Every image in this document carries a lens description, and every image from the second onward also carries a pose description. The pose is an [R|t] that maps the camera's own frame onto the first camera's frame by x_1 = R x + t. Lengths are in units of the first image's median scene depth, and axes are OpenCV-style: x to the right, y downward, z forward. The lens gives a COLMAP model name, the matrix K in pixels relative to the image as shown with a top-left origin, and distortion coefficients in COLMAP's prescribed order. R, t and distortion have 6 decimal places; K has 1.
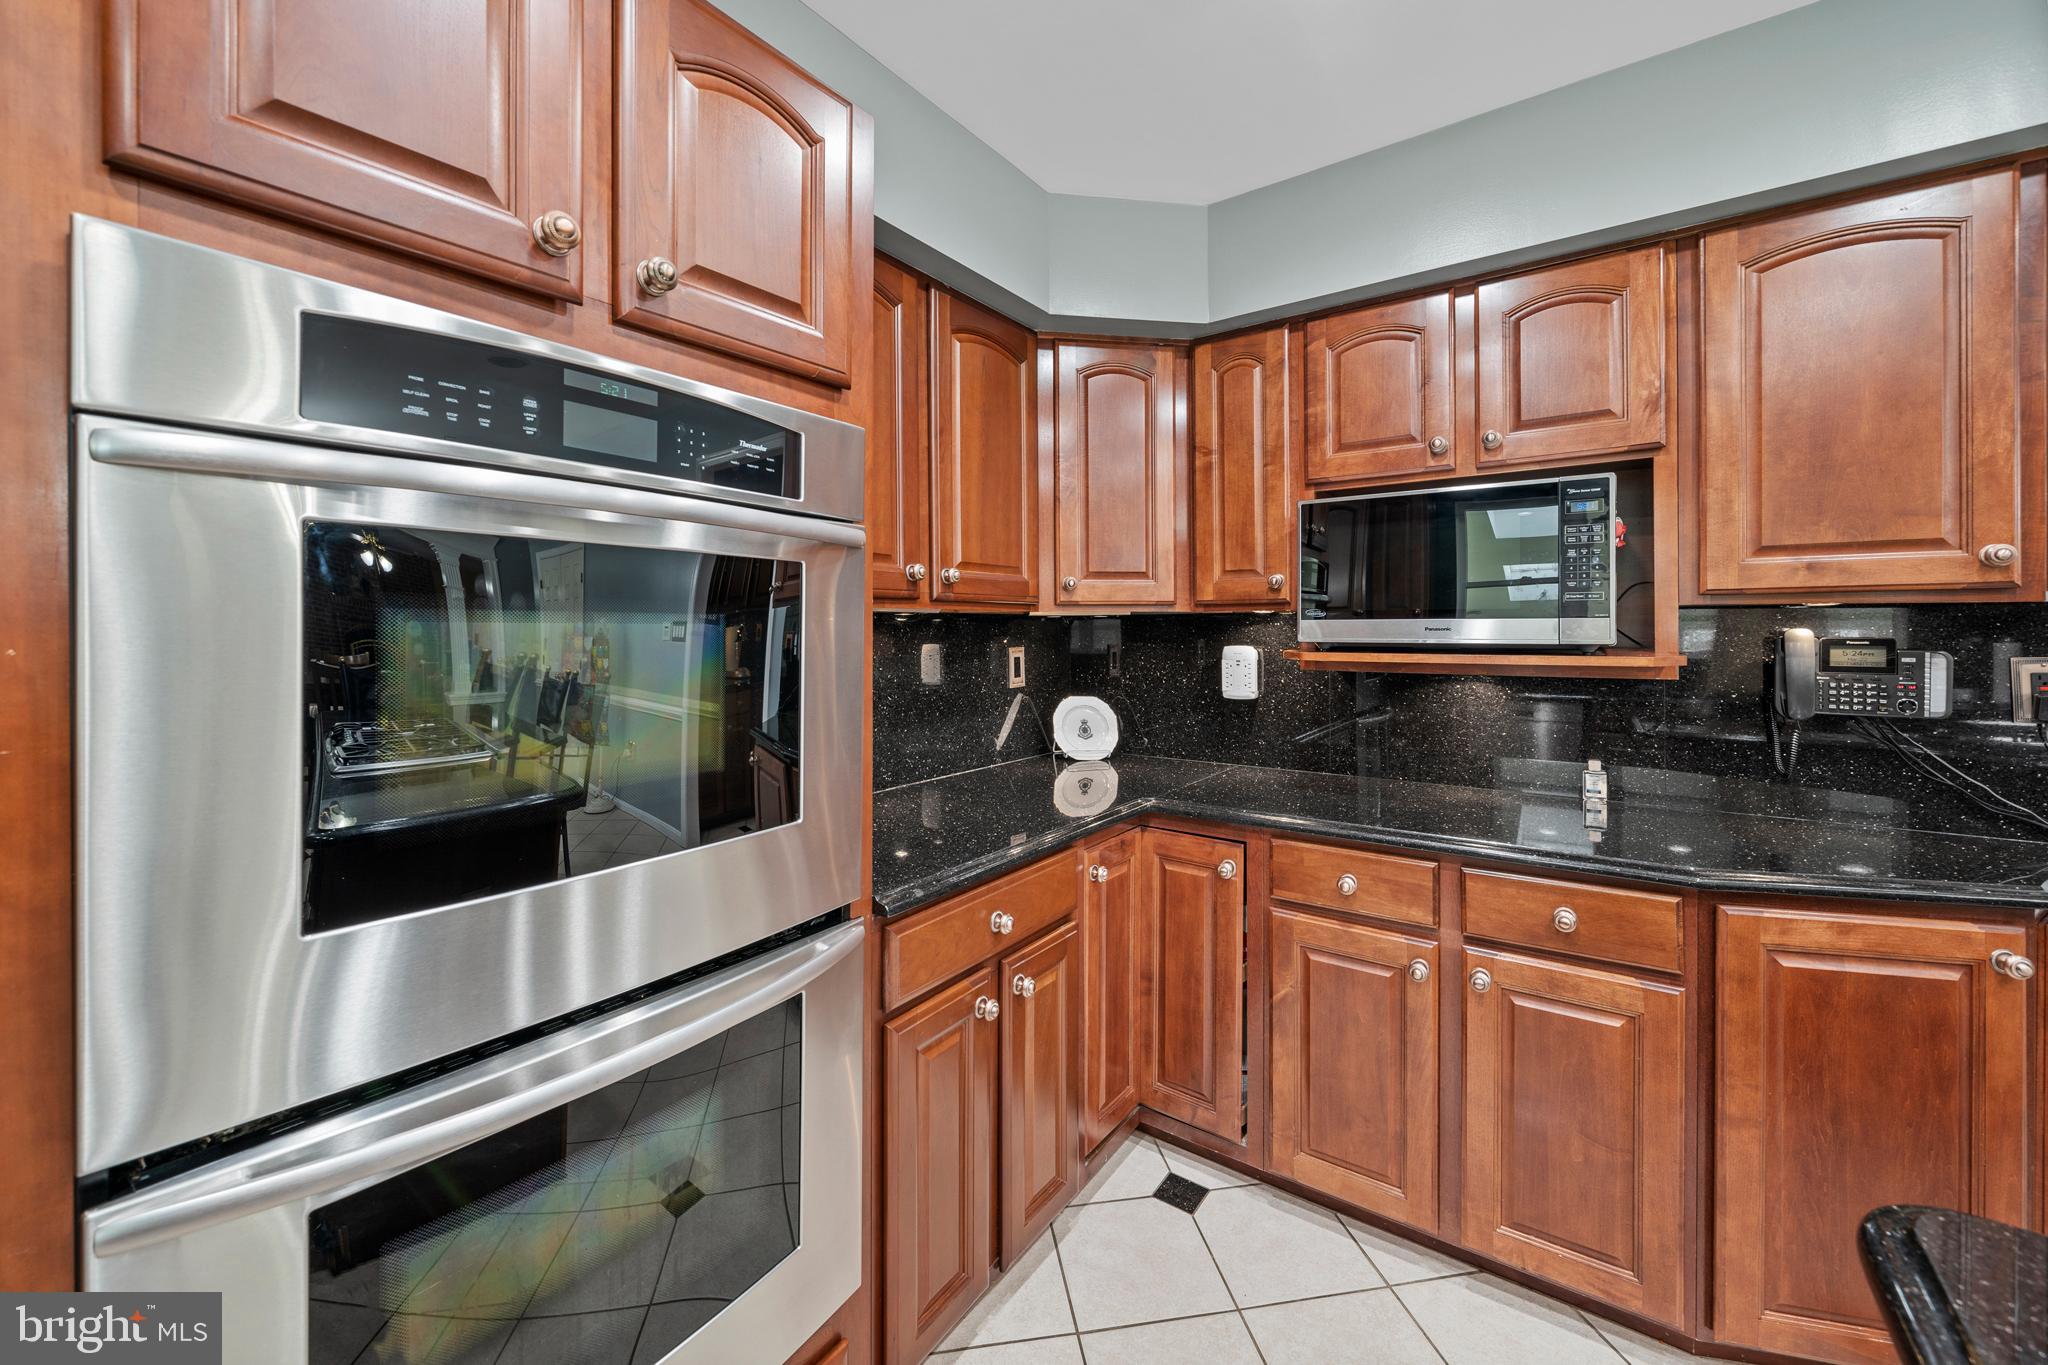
lens RADIAL K [[781.9, 0, 1021.5], [0, 781.9, 631.8], [0, 0, 1]] dist [-0.006705, 0.000786]
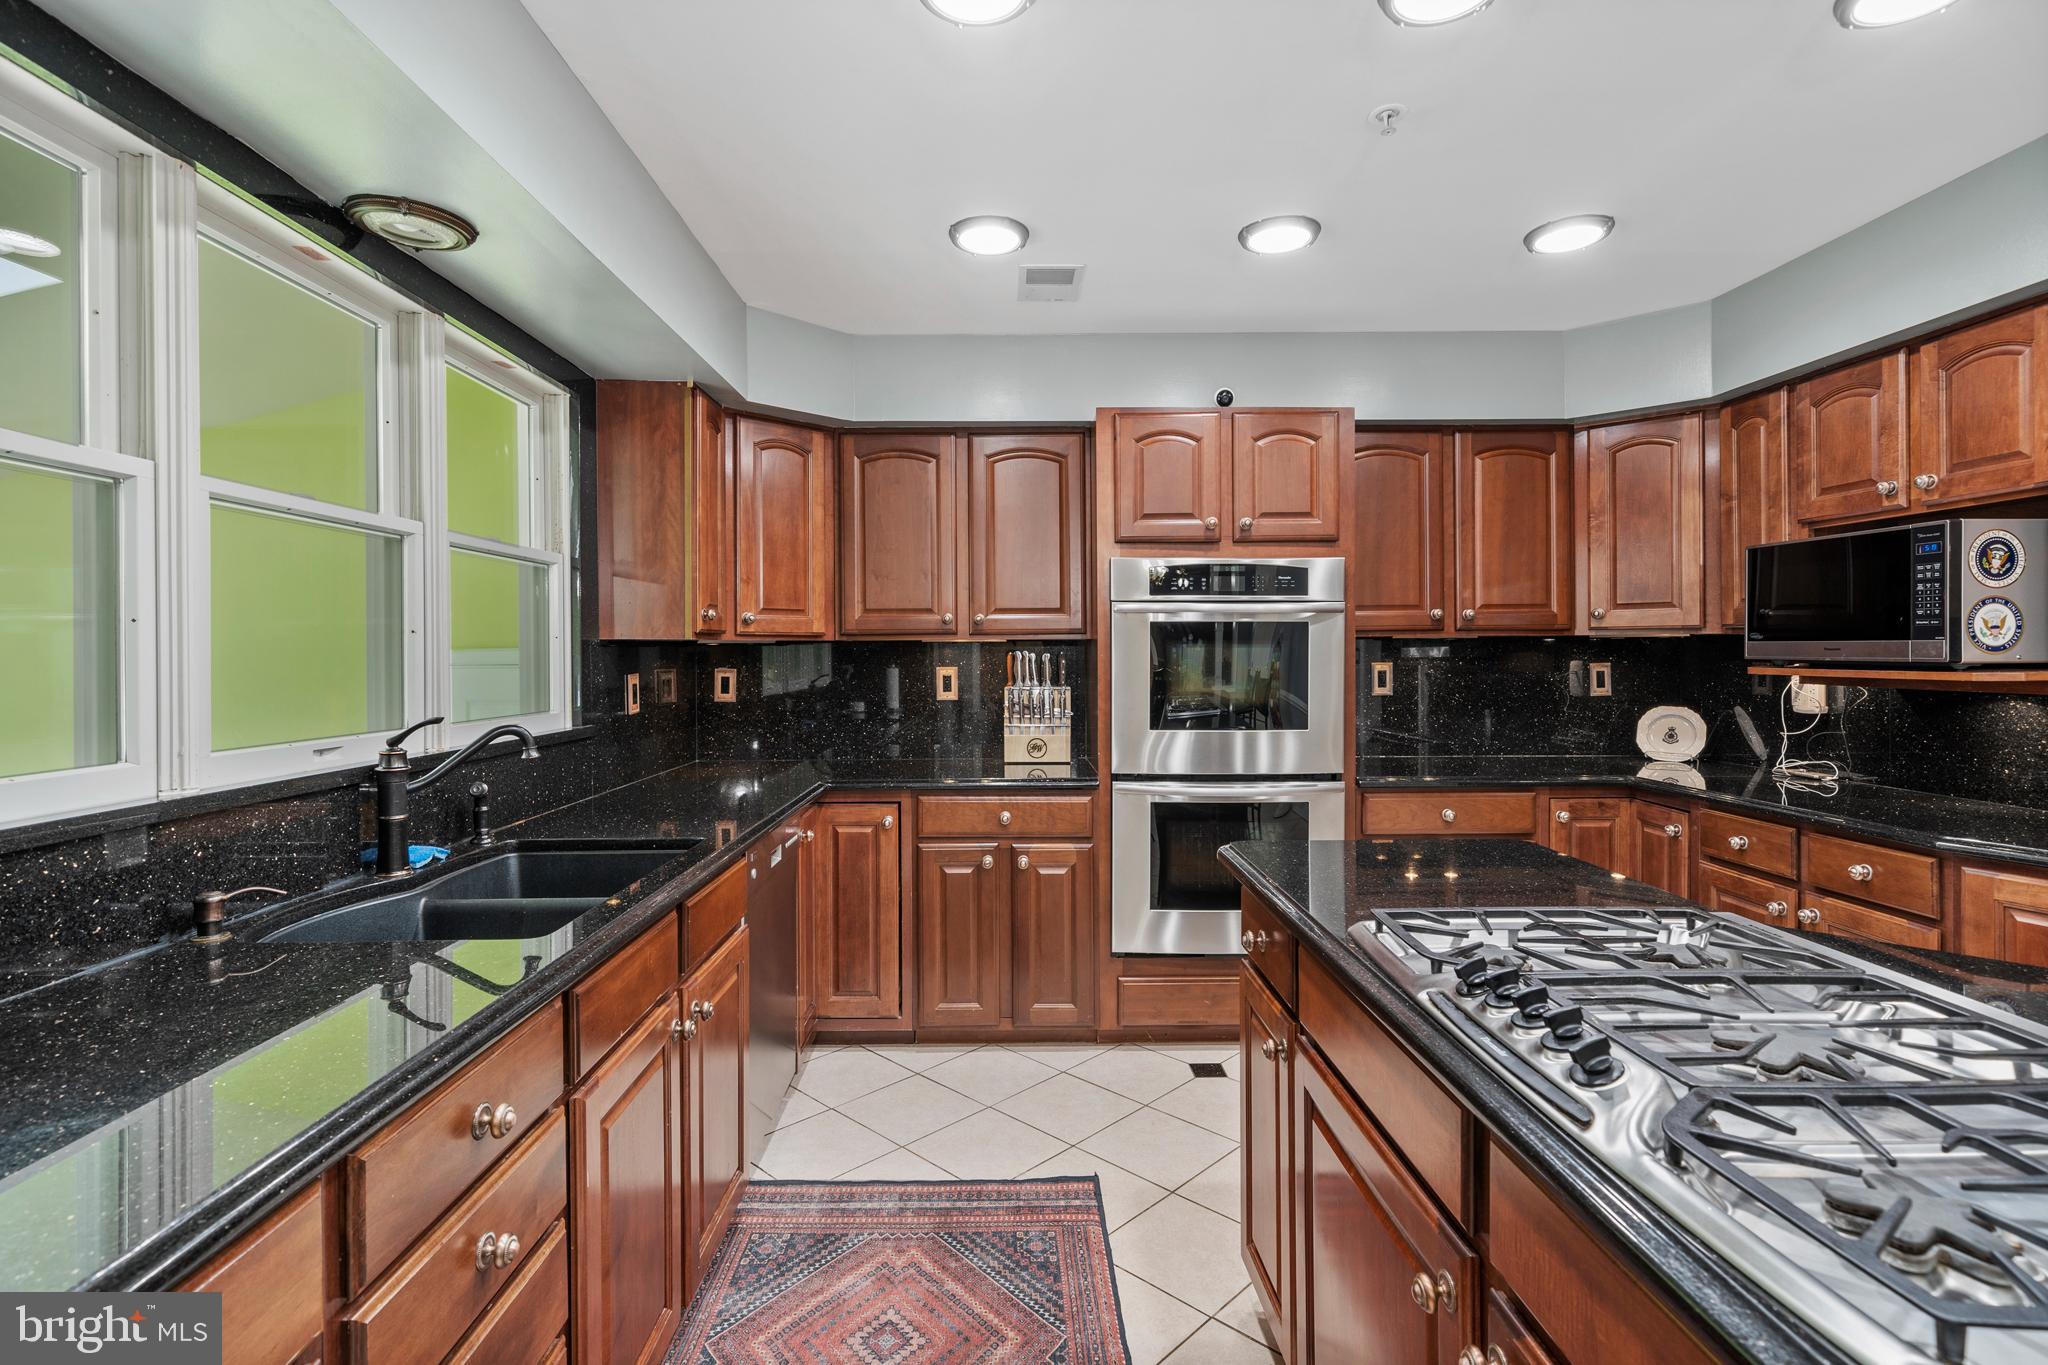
lens RADIAL K [[983.7, 0, 999.3], [0, 983.7, 653.6], [0, 0, 1]] dist [0.017553, -0.002687]
pose [[0.585427, 0.004129, -0.810714, 1.071490], [0.001281, 0.999981, 0.006018, -0.007860], [0.810724, -0.004562, 0.585411, -1.021040]]
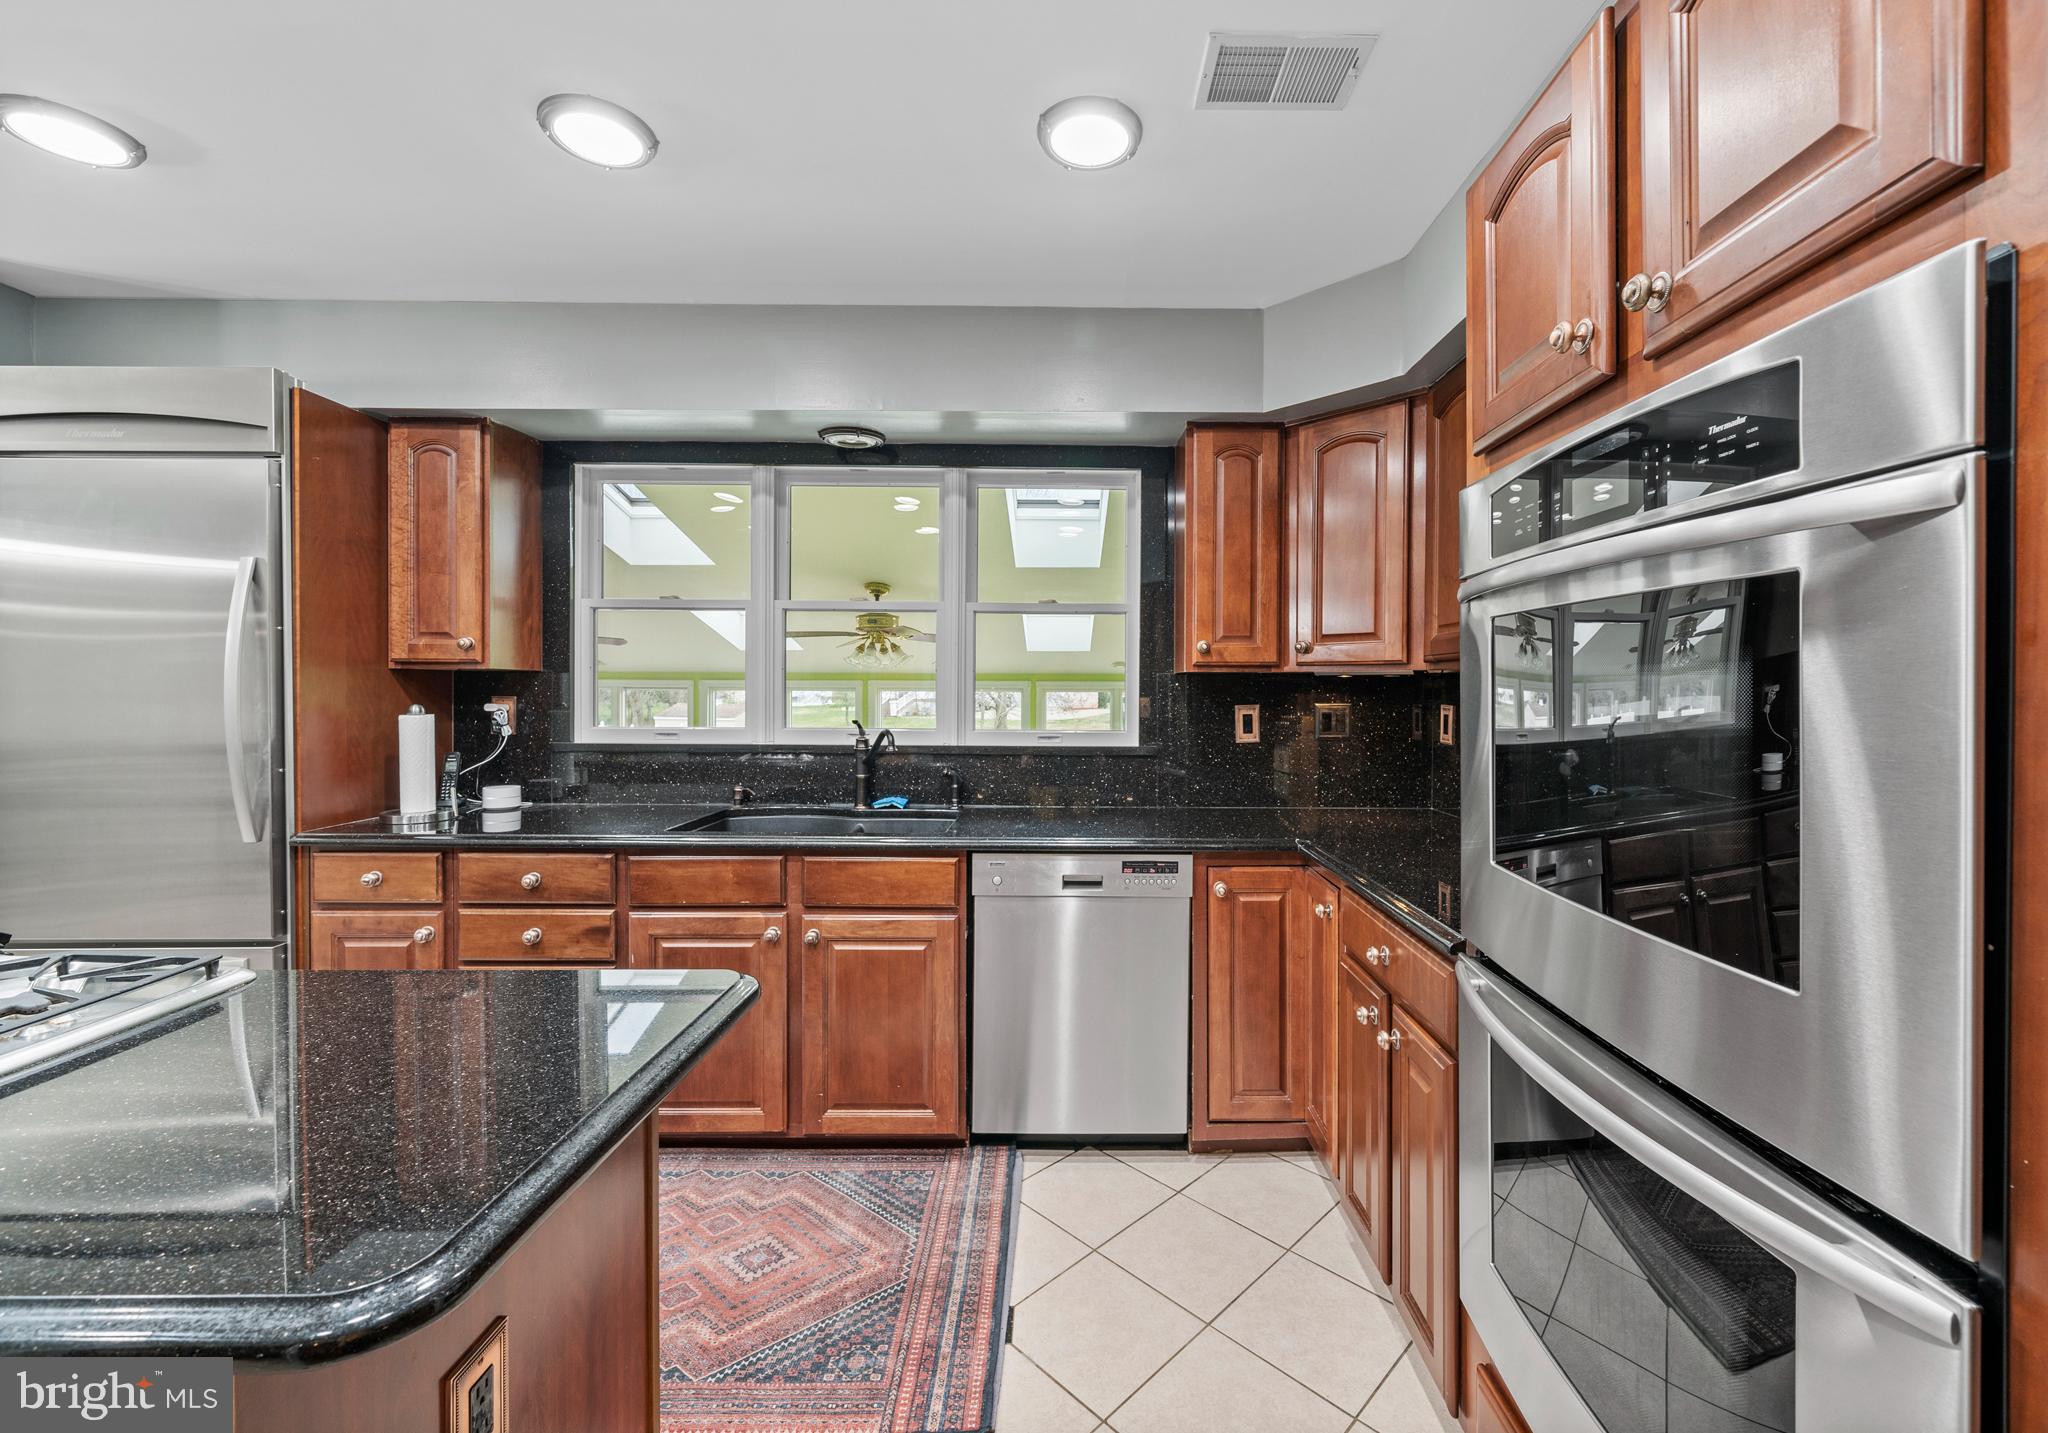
lens RADIAL K [[866.7, 0, 1096.4], [0, 866.7, 691.4], [0, 0, 1]] dist [-0.004009, -0.001195]
pose [[-0.794051, 0.004592, -0.607834, 0.384617], [-0.002803, 0.999933, 0.011215, -0.005194], [0.607845, 0.010609, -0.793985, 0.864835]]
